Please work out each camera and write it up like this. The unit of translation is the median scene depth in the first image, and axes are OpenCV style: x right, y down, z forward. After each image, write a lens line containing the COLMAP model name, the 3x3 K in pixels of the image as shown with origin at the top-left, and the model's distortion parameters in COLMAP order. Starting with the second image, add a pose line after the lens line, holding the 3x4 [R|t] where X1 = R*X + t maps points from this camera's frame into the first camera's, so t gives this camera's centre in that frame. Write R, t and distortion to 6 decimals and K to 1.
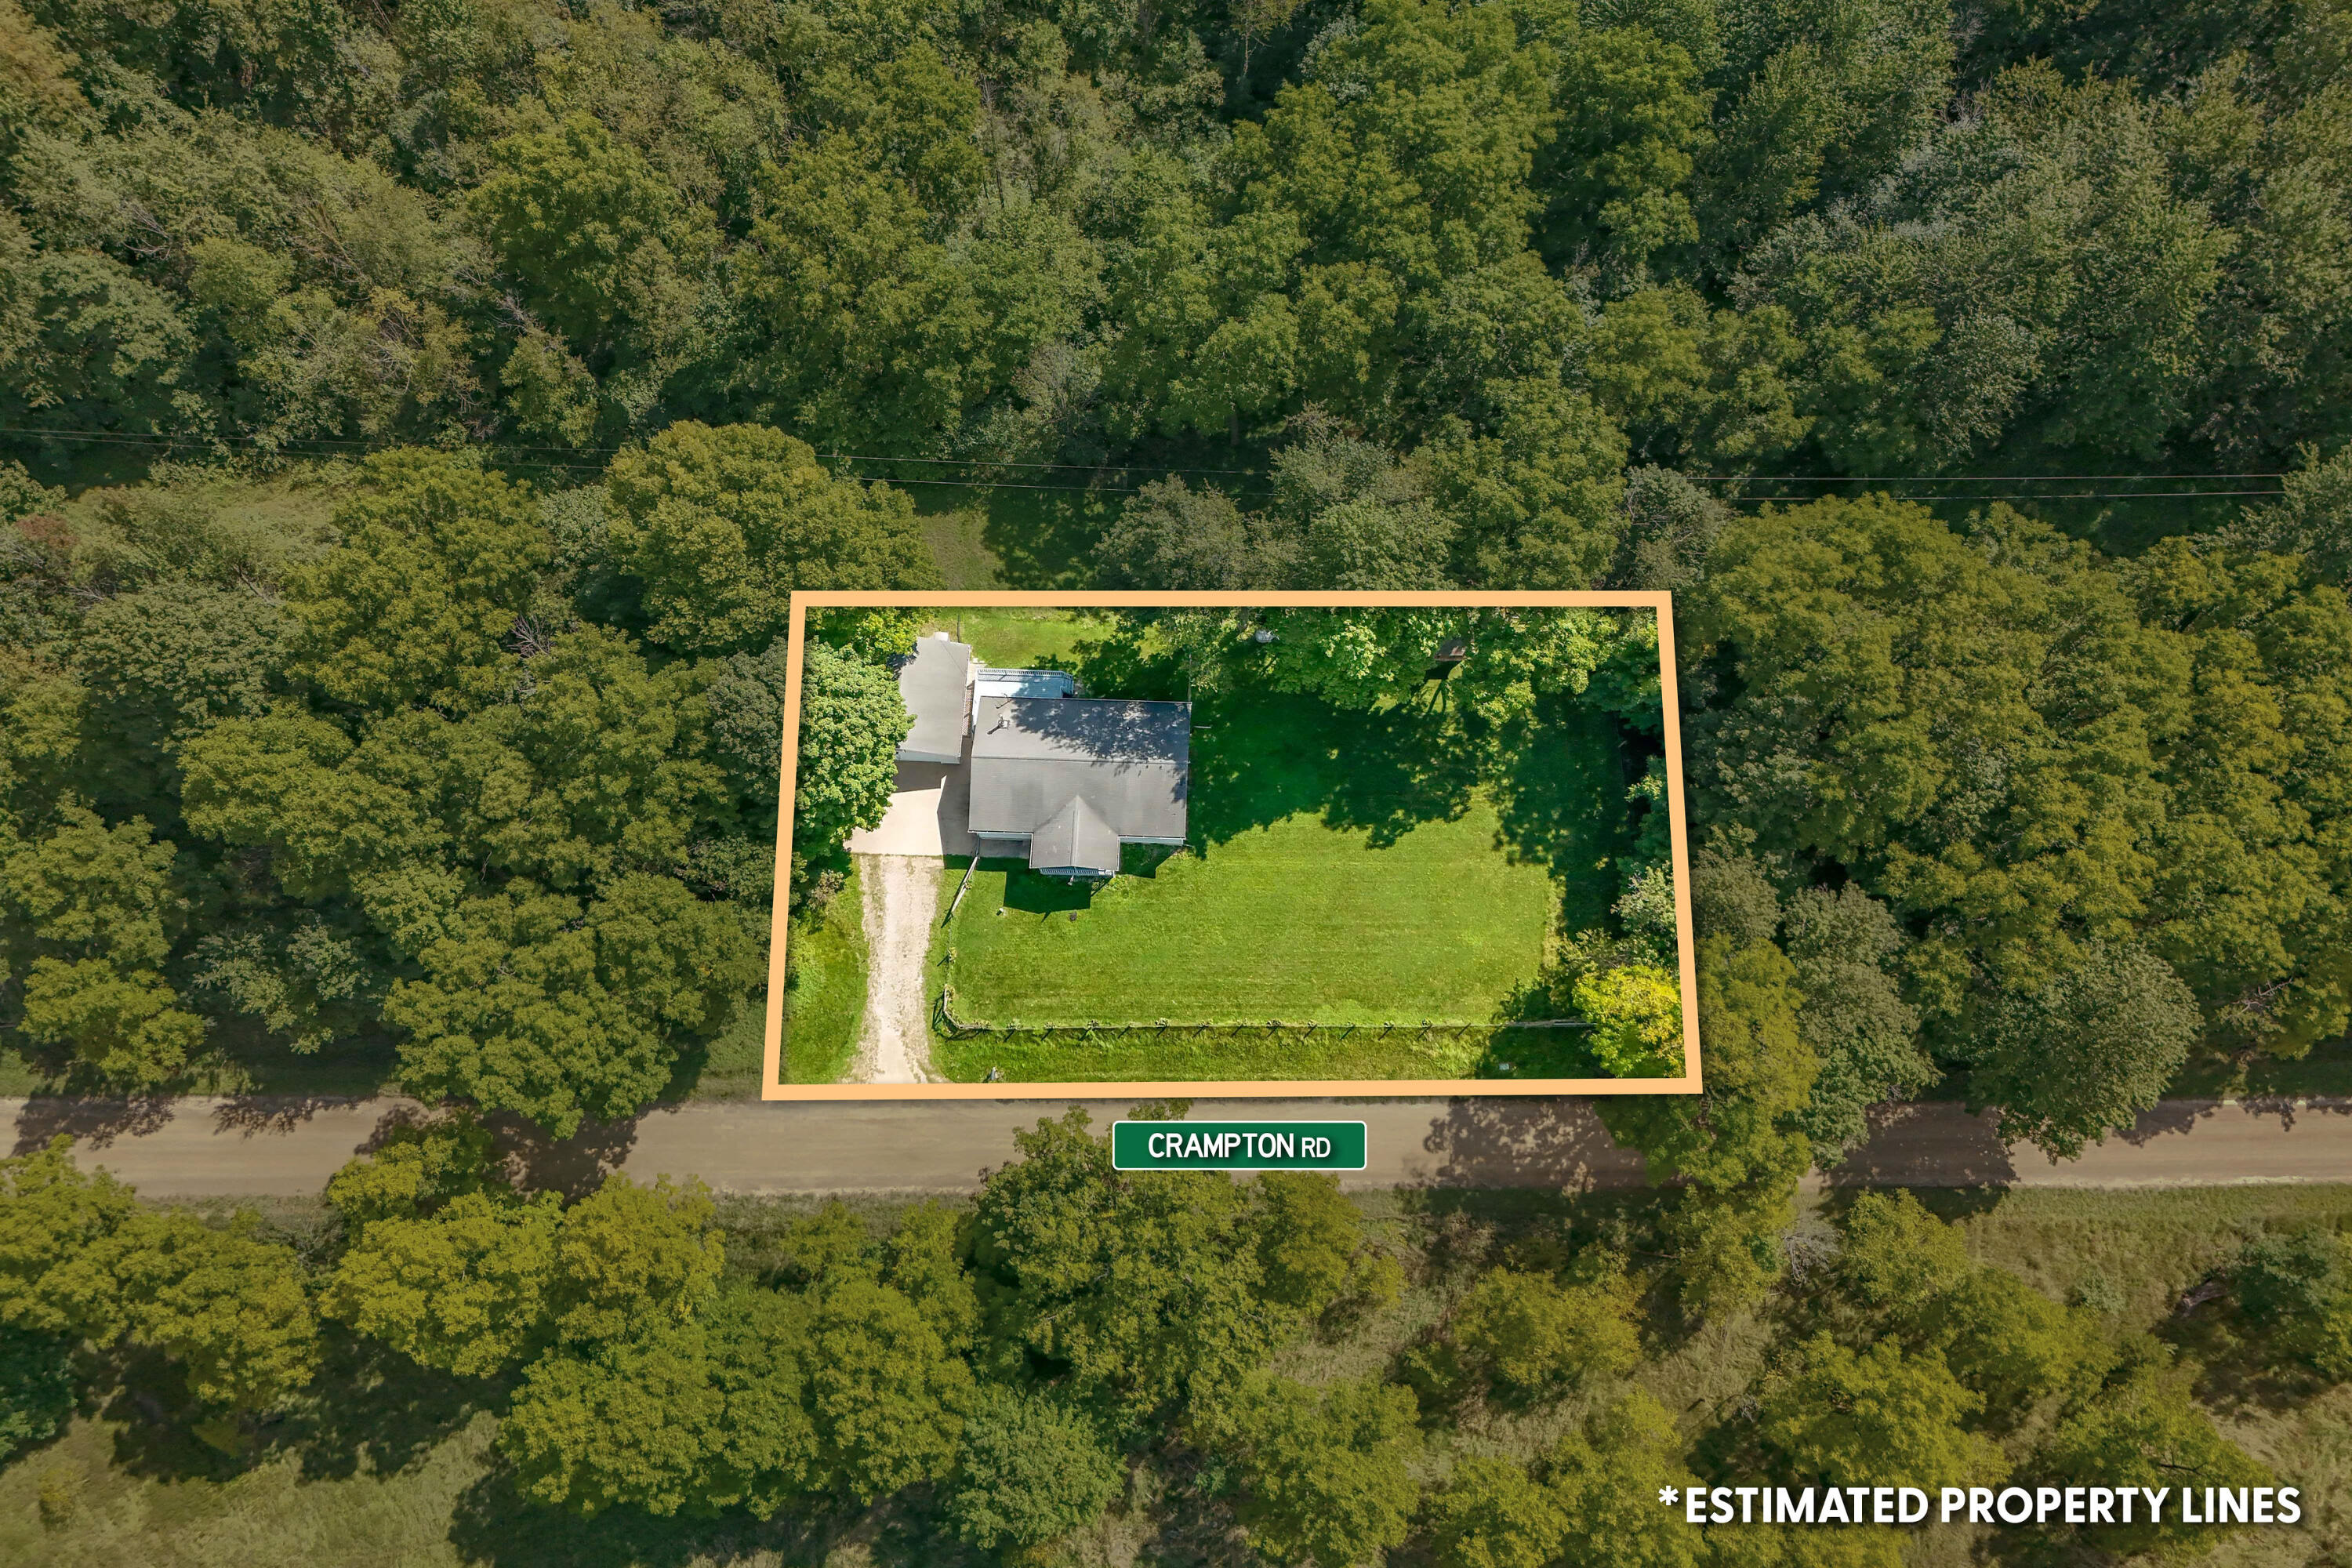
lens RADIAL K [[1755.3, 0, 1159.1], [0, 1755.3, 743.5], [0, 0, 1]] dist [0.012865, -0.001683]
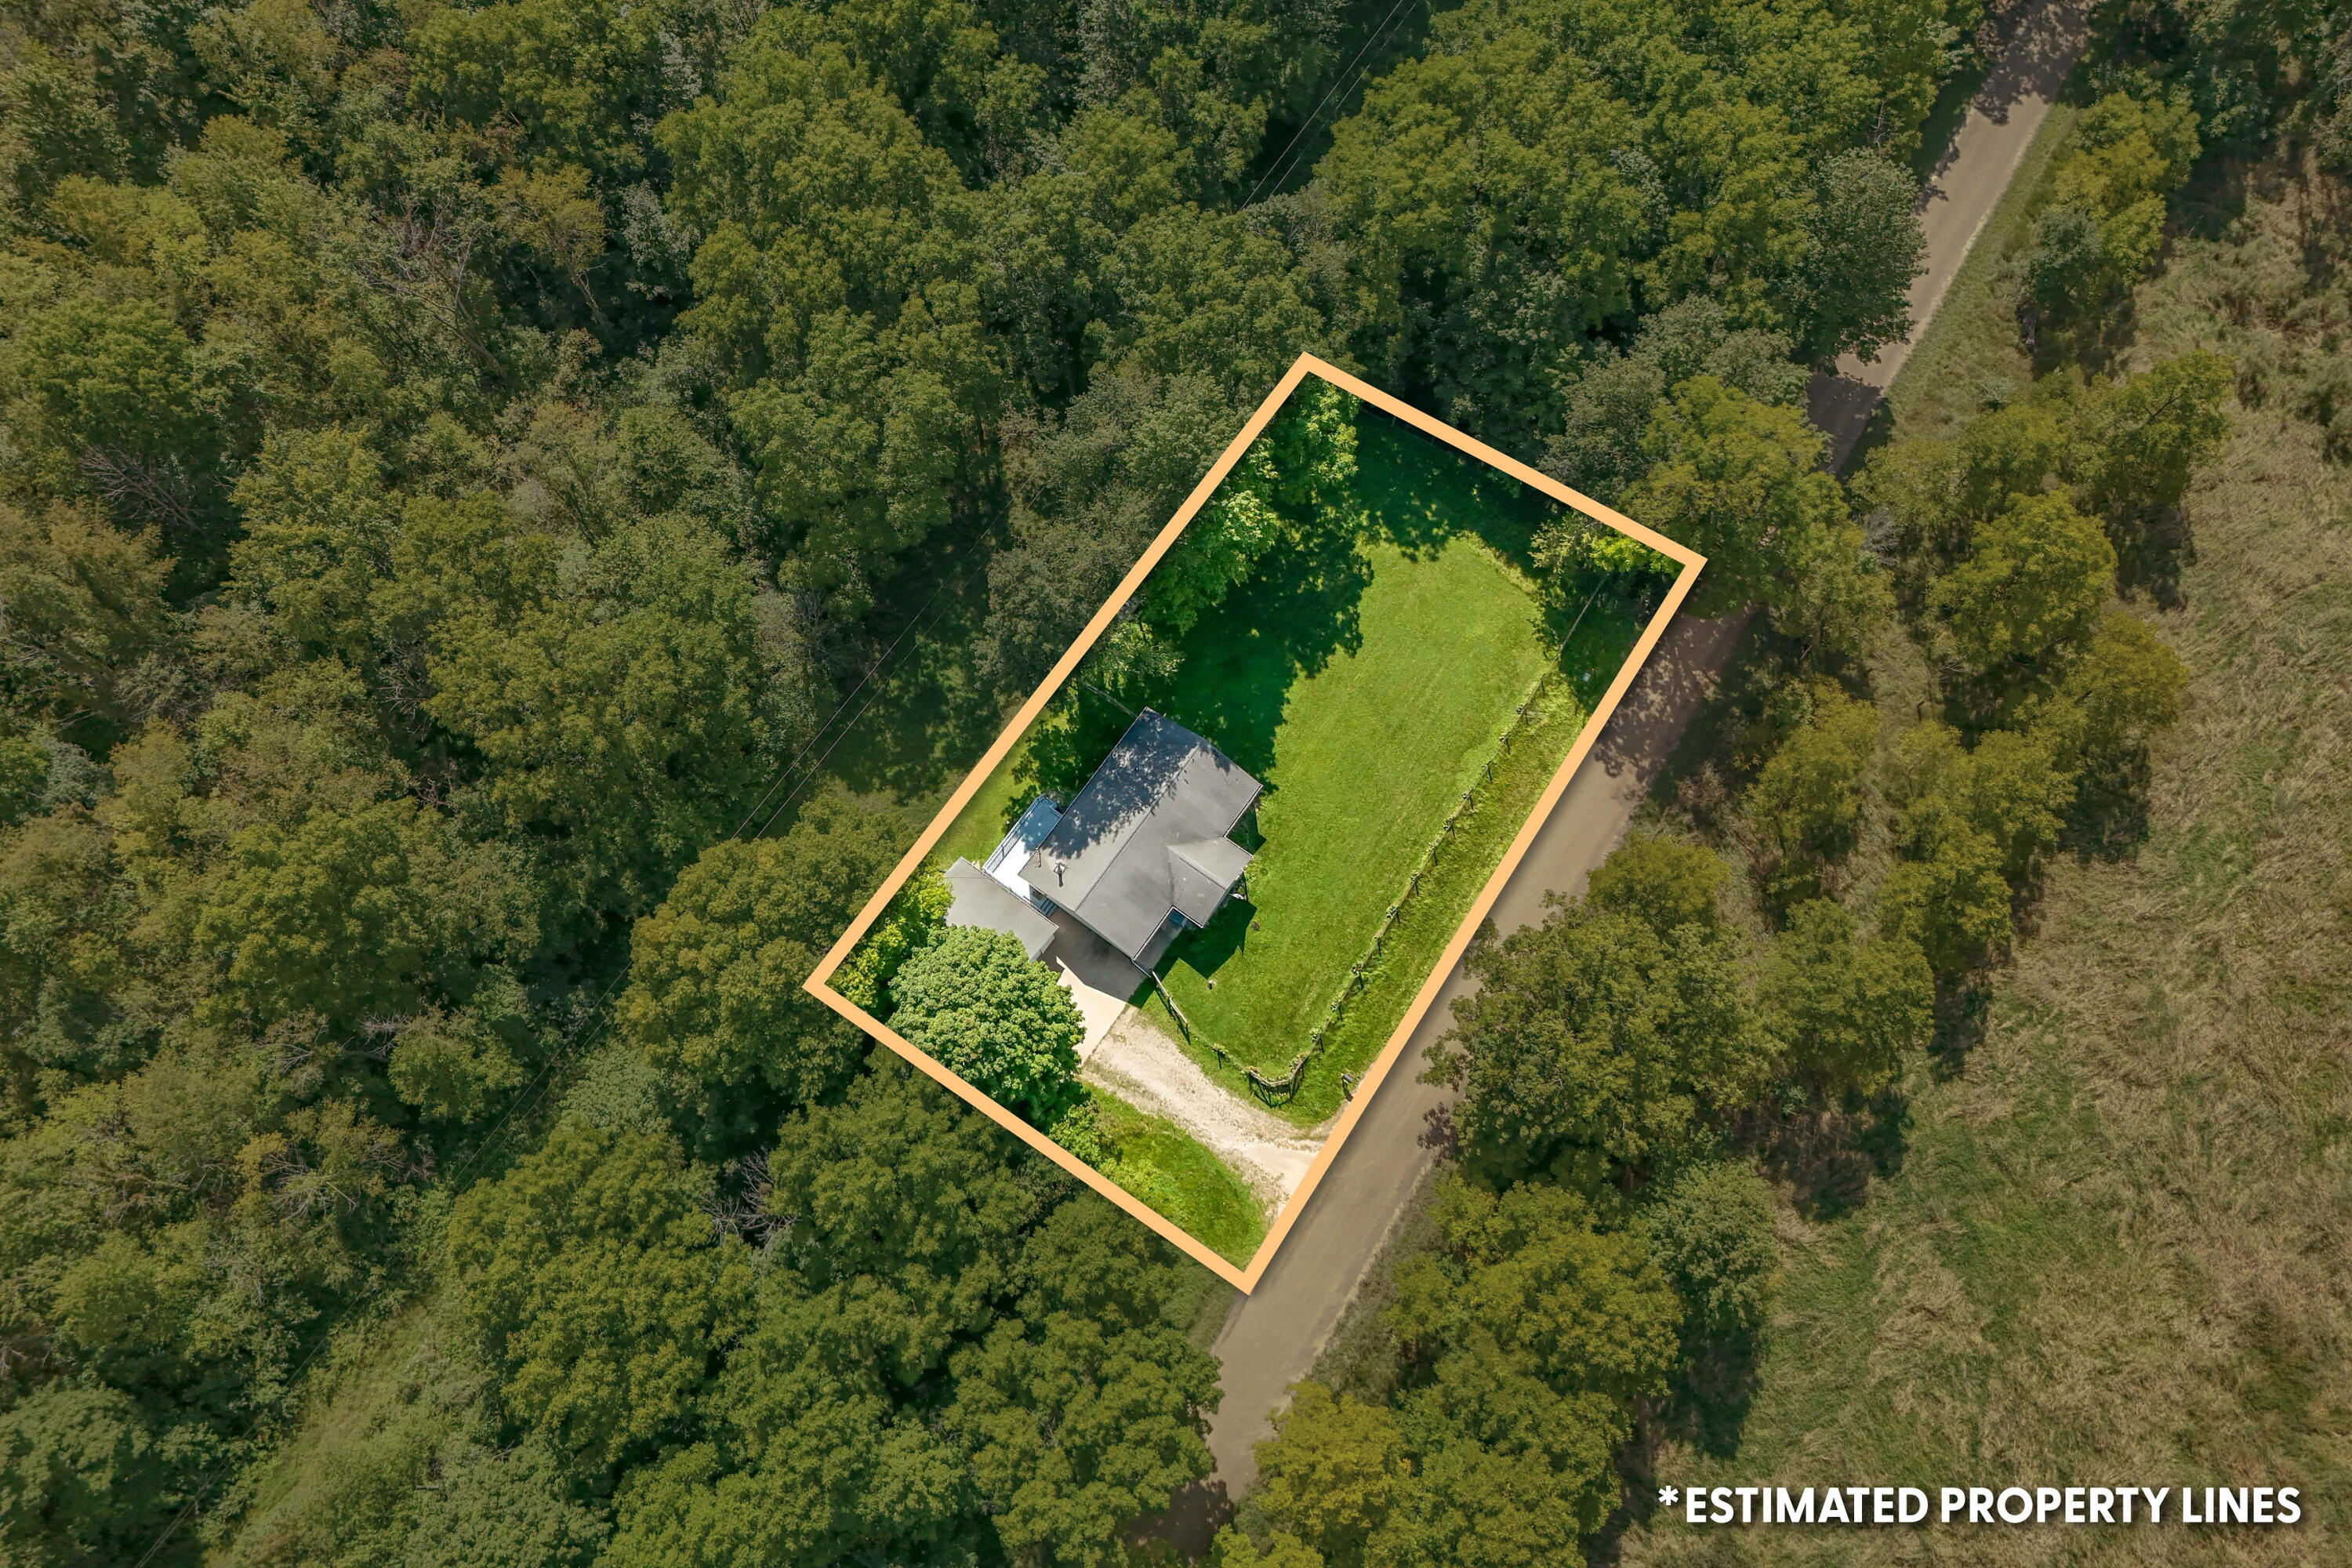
lens RADIAL K [[1750.5, 0, 1185.3], [0, 1750.5, 759.8], [0, 0, 1]] dist [-0.000252, 0.000689]
pose [[0.549430, -0.789828, 0.272577, -0.269738], [0.796107, 0.593897, 0.116192, -0.105280], [-0.253654, 0.153161, 0.955092, 0.050375]]
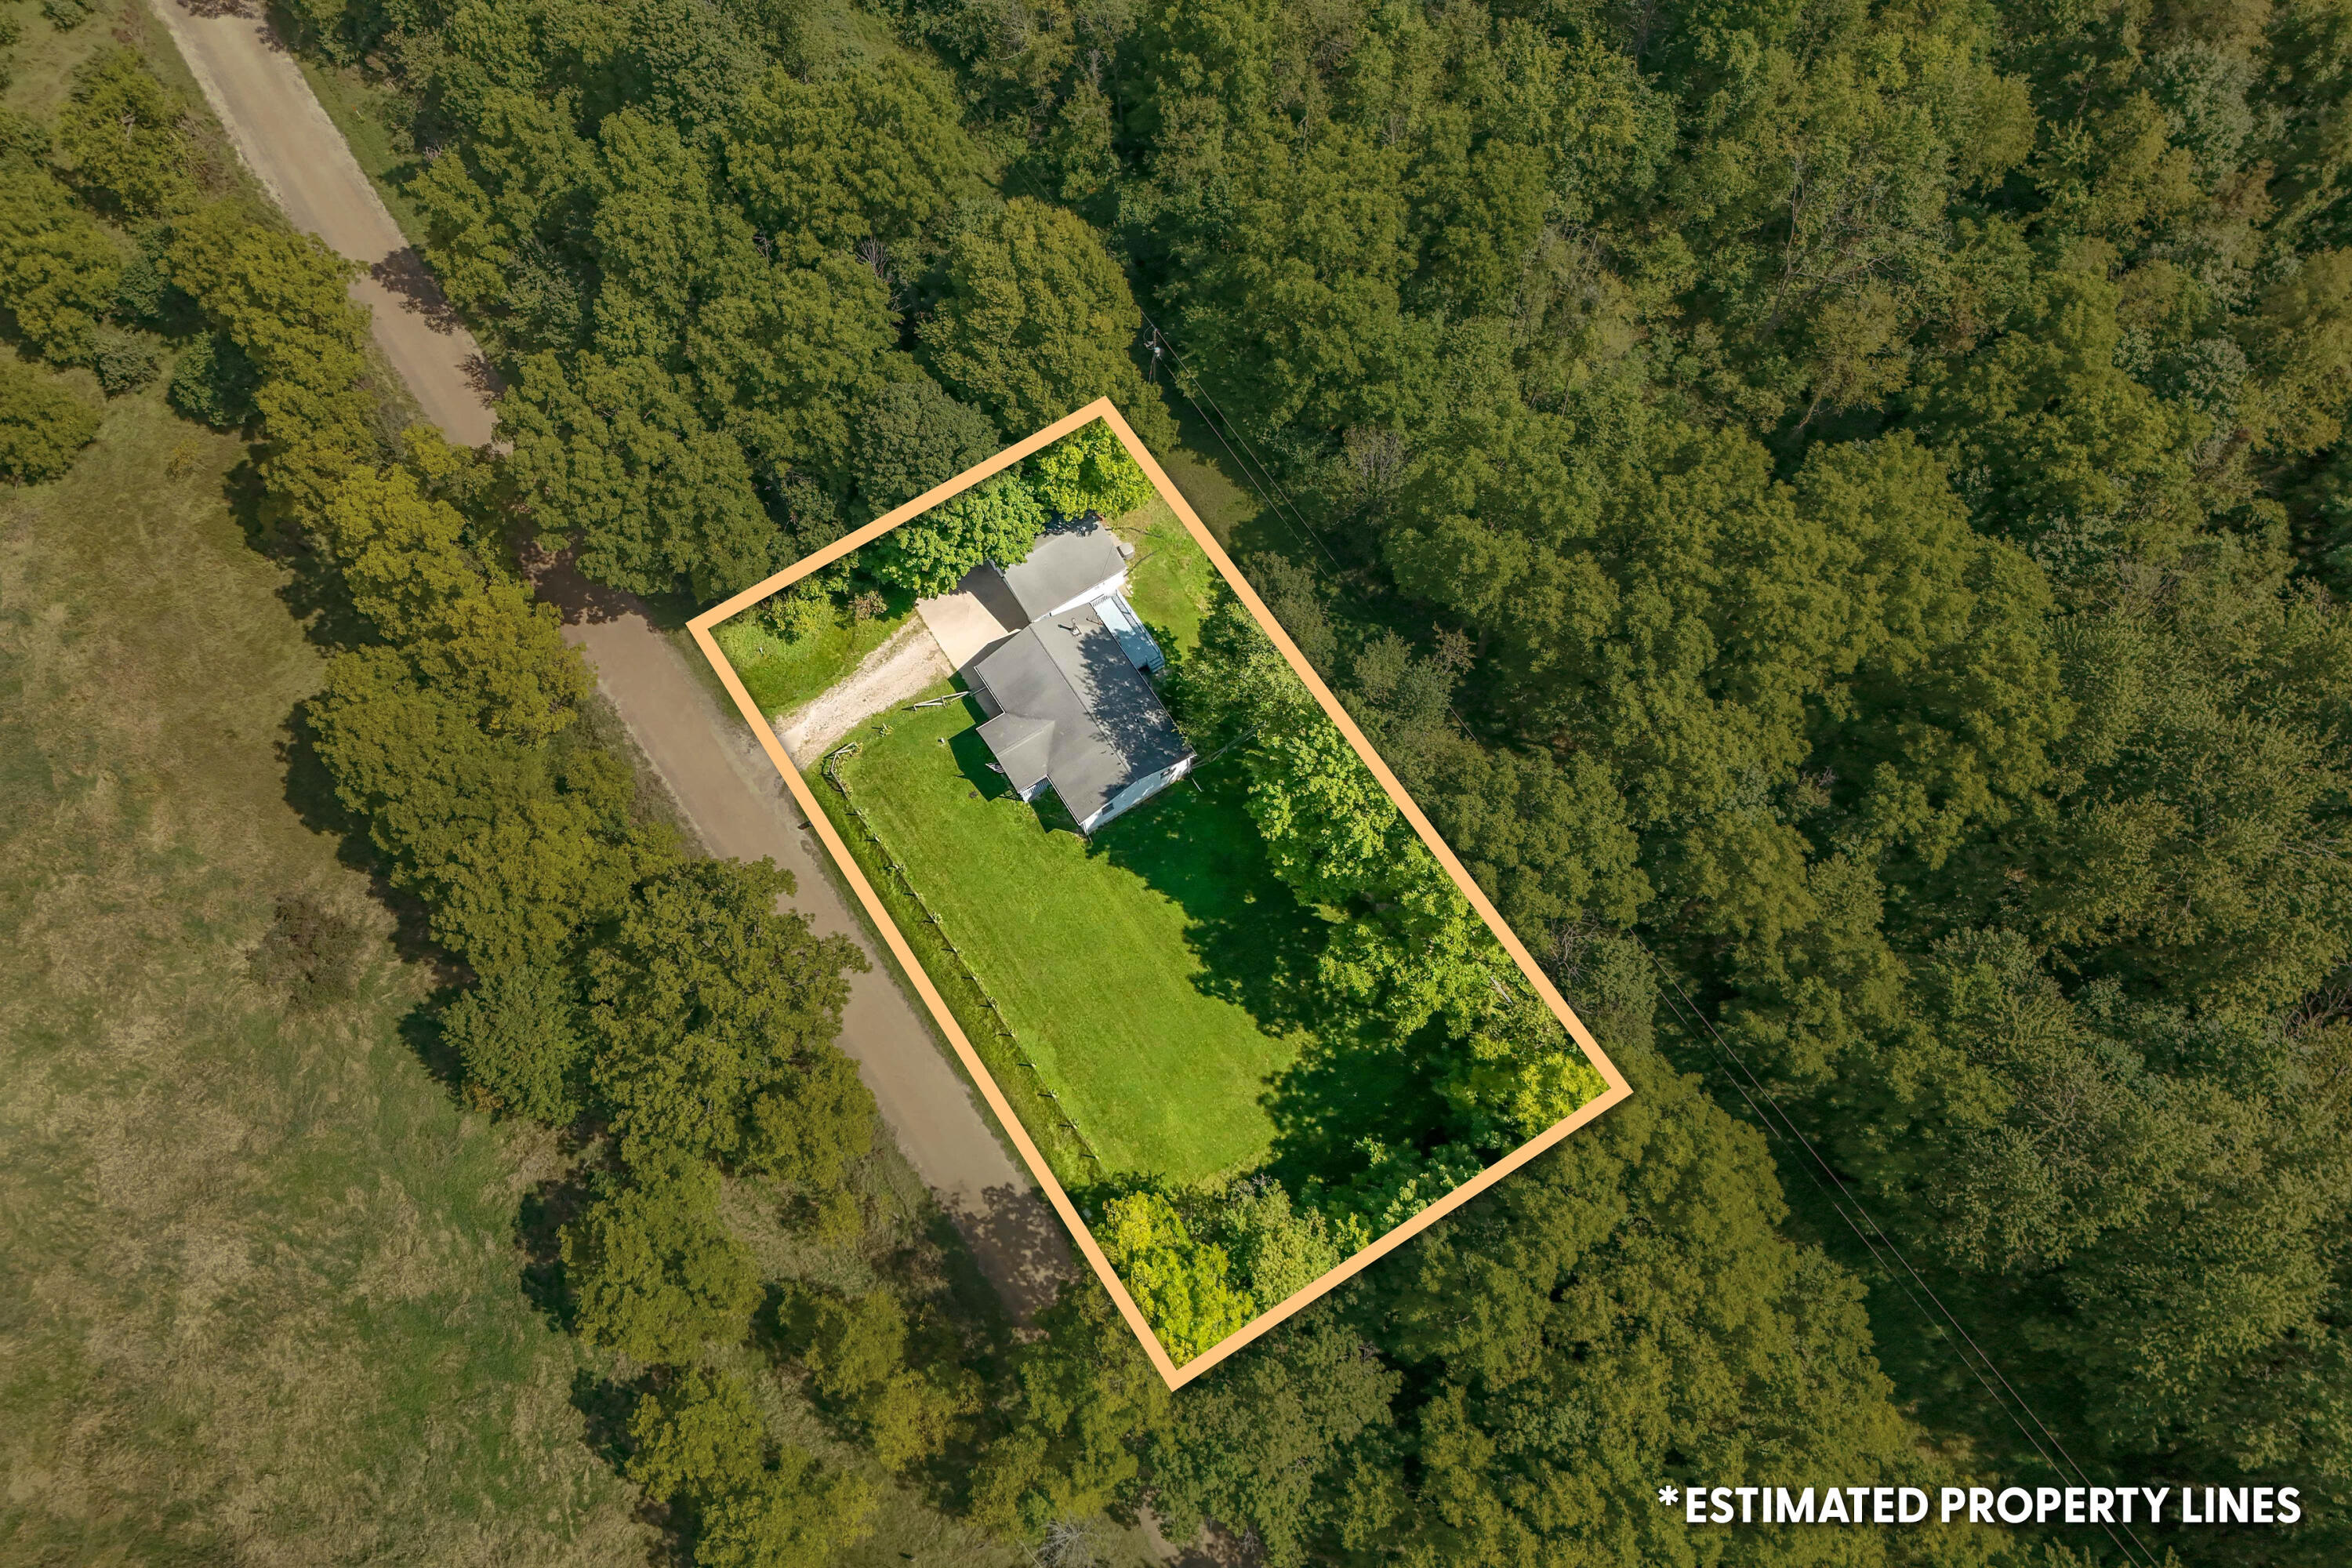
lens RADIAL K [[1730.1, 0, 1176.0], [0, 1730.1, 784.0], [0, 0, 1]] dist [0.001754, 0.000104]
pose [[0.574772, 0.762359, -0.297398, 0.333011], [-0.769203, 0.627341, 0.121530, -0.128803], [0.279220, 0.158907, 0.946987, 0.039691]]
